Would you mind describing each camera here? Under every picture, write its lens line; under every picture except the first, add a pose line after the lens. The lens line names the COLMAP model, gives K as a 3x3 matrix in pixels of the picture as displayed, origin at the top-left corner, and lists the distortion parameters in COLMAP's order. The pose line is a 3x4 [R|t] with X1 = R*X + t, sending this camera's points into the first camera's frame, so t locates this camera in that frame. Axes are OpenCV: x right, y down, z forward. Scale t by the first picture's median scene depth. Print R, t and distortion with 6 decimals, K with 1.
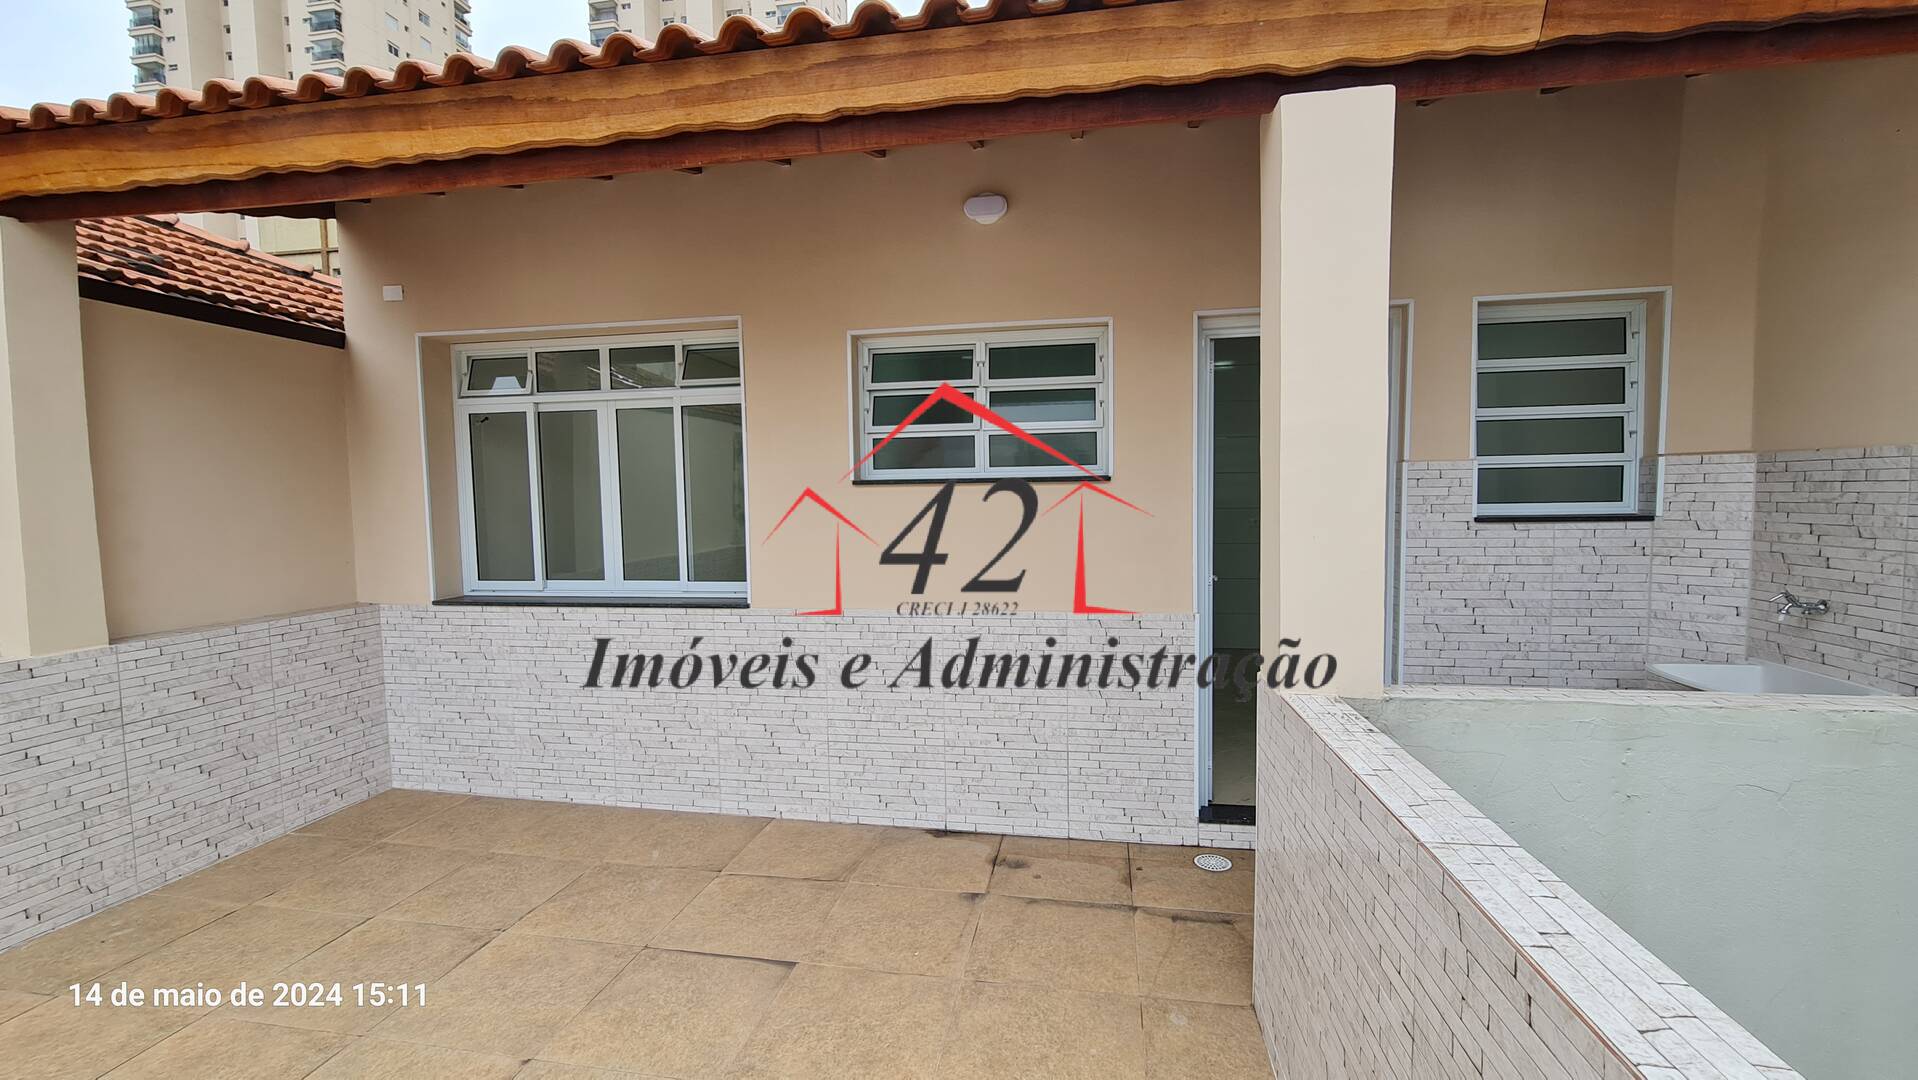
lens RADIAL K [[781.8, 0, 969.5], [0, 781.8, 556.8], [0, 0, 1]] dist [-0.001941, 0.001058]
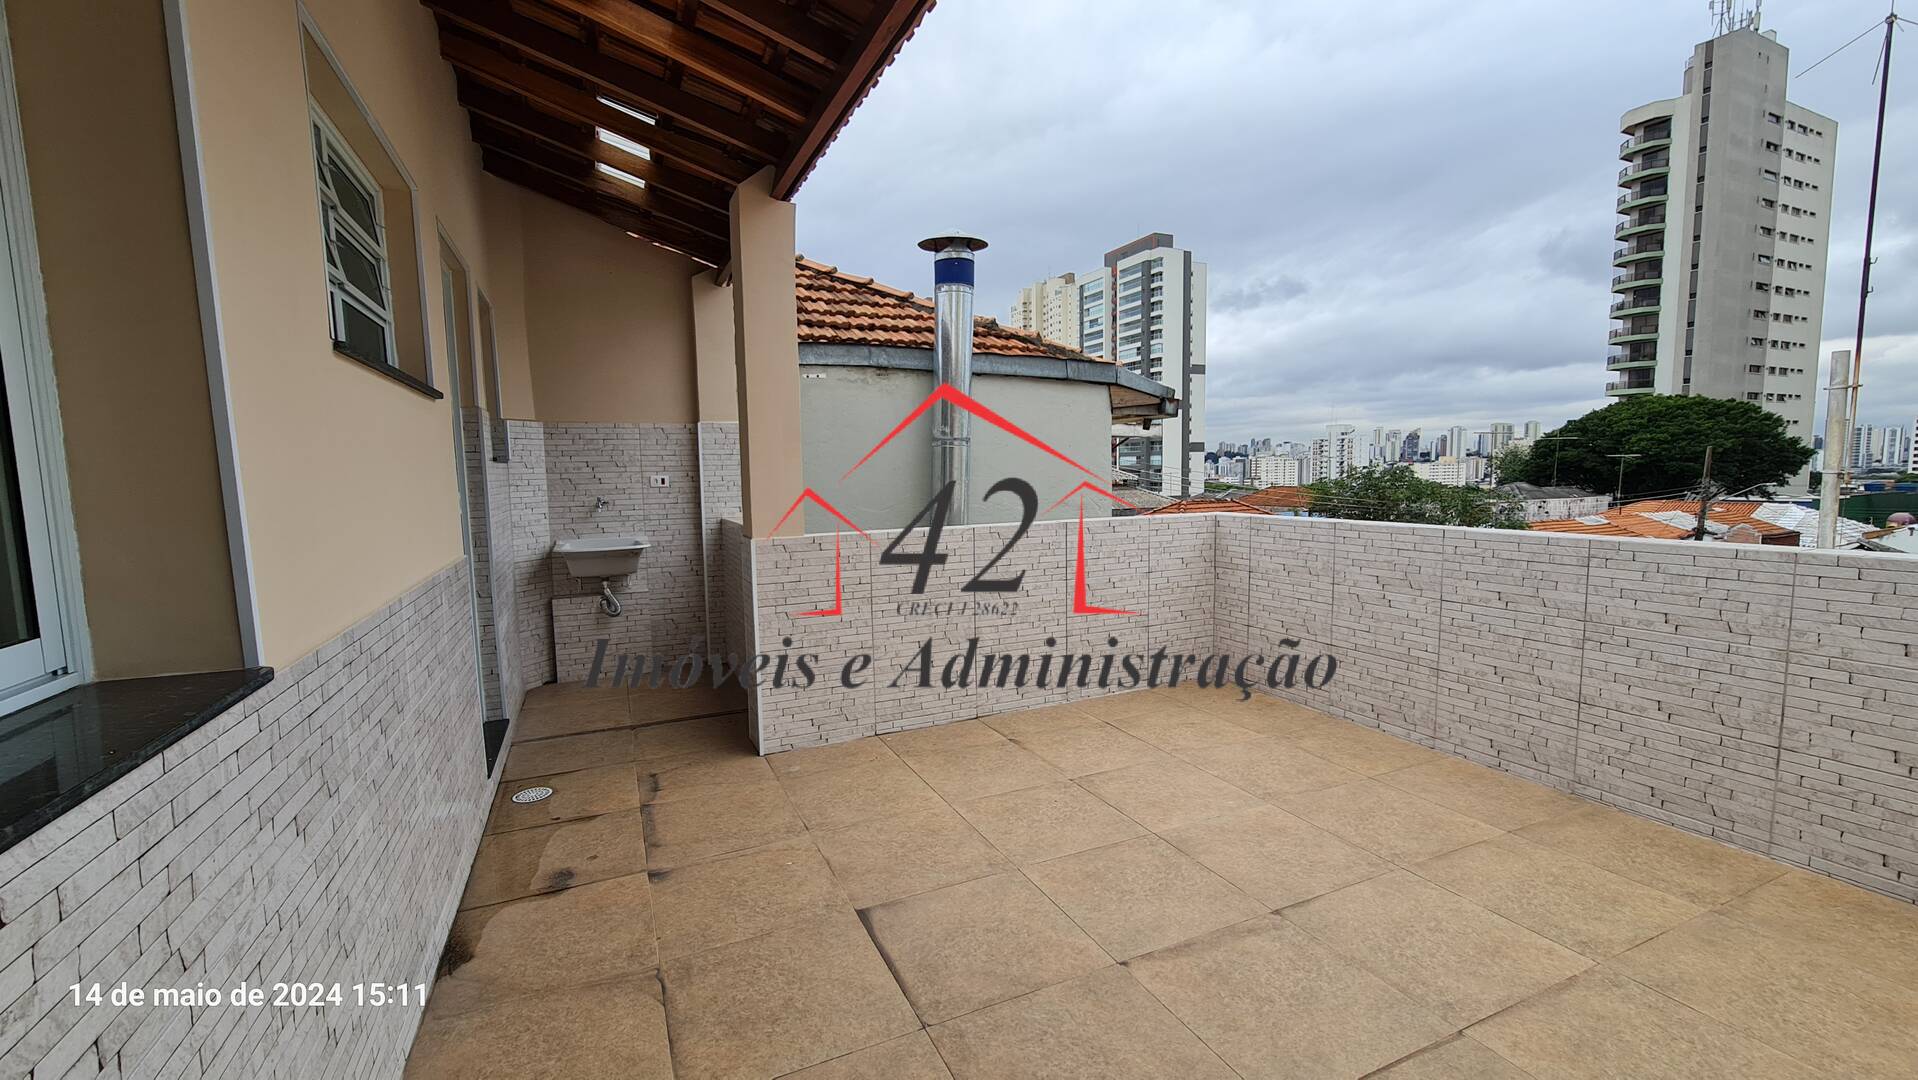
lens RADIAL K [[781.8, 0, 946.5], [0, 781.8, 542.7], [0, 0, 1]] dist [-0.001941, 0.001058]
pose [[-0.551775, -0.059009, 0.831903, -0.728981], [0.082003, 0.988821, 0.124530, -0.009732], [-0.829951, 0.136931, -0.540769, 0.962876]]
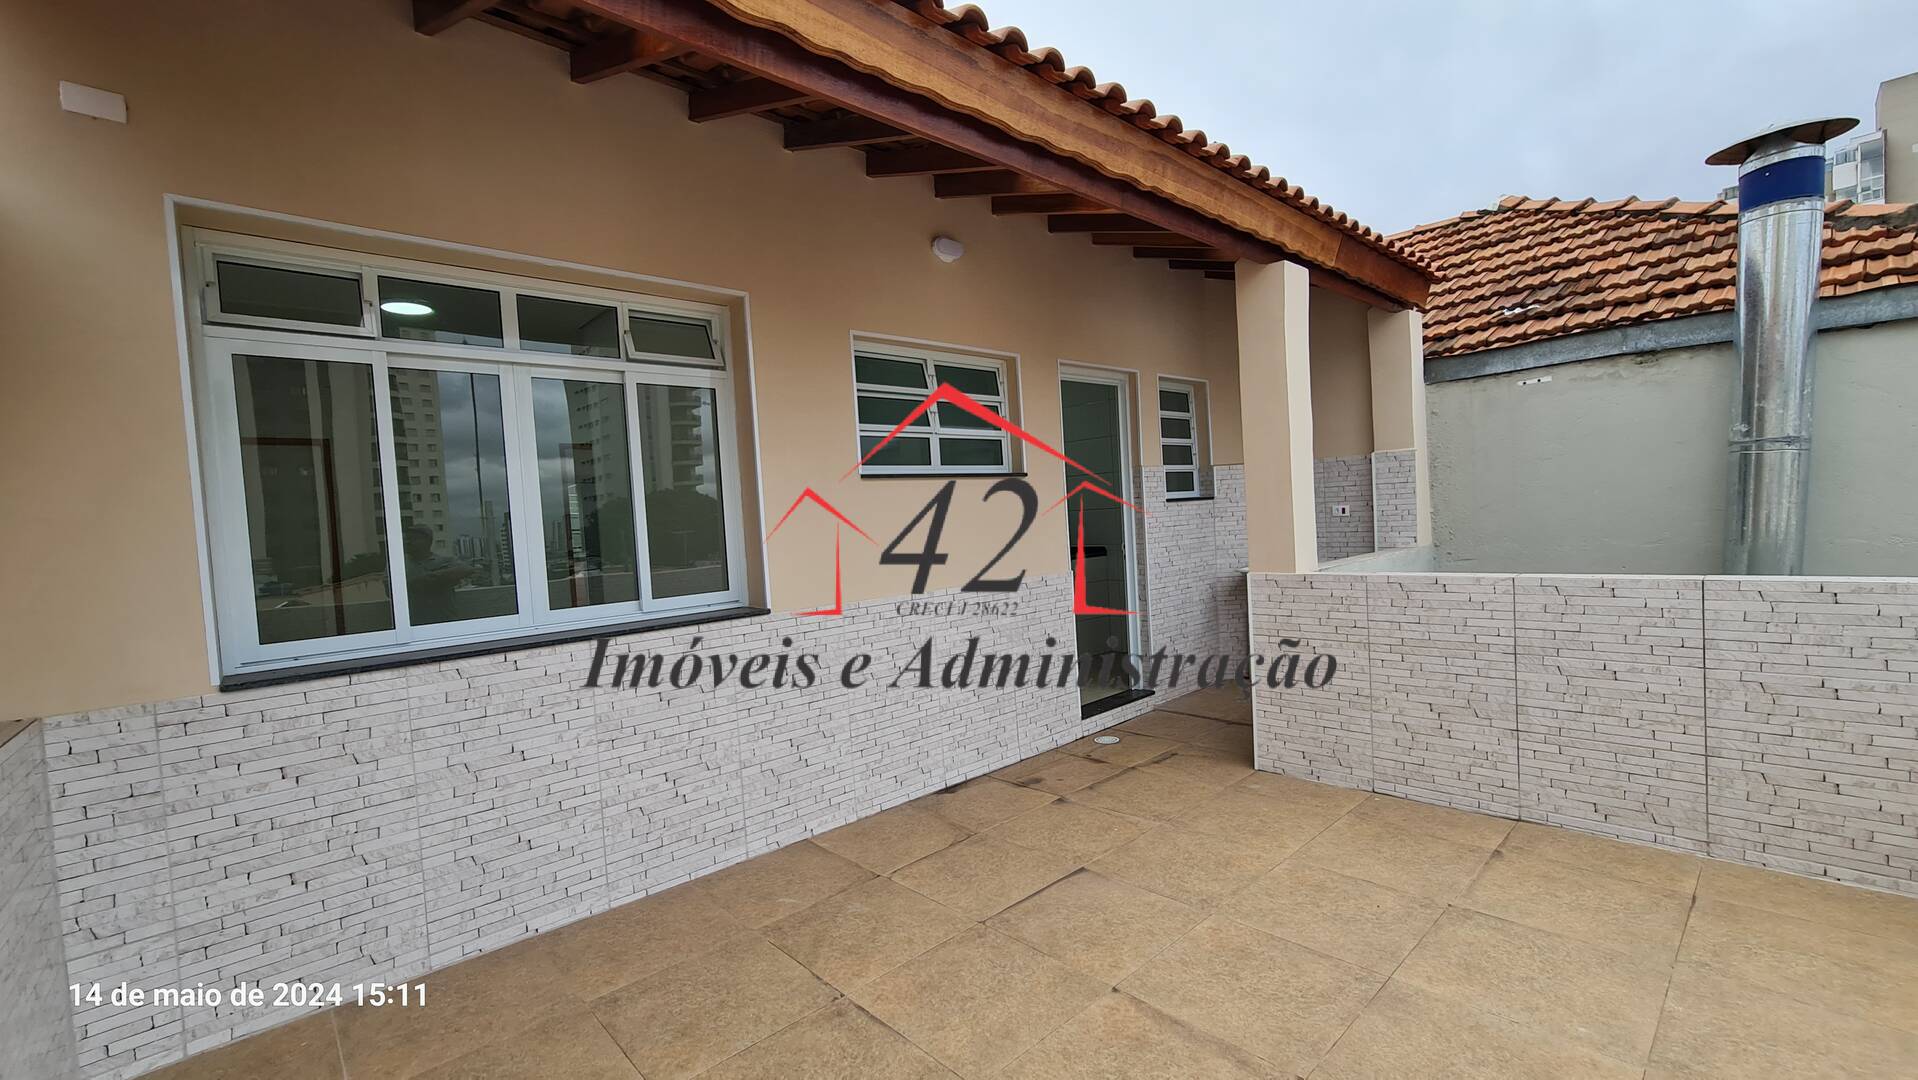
lens RADIAL K [[781.8, 0, 968.8], [0, 781.8, 549.0], [0, 0, 1]] dist [-0.001941, 0.001058]
pose [[0.600083, -0.057872, 0.797842, -0.886657], [0.105334, 0.994412, -0.007095, 0.022075], [-0.792972, 0.088297, 0.602826, 0.272713]]
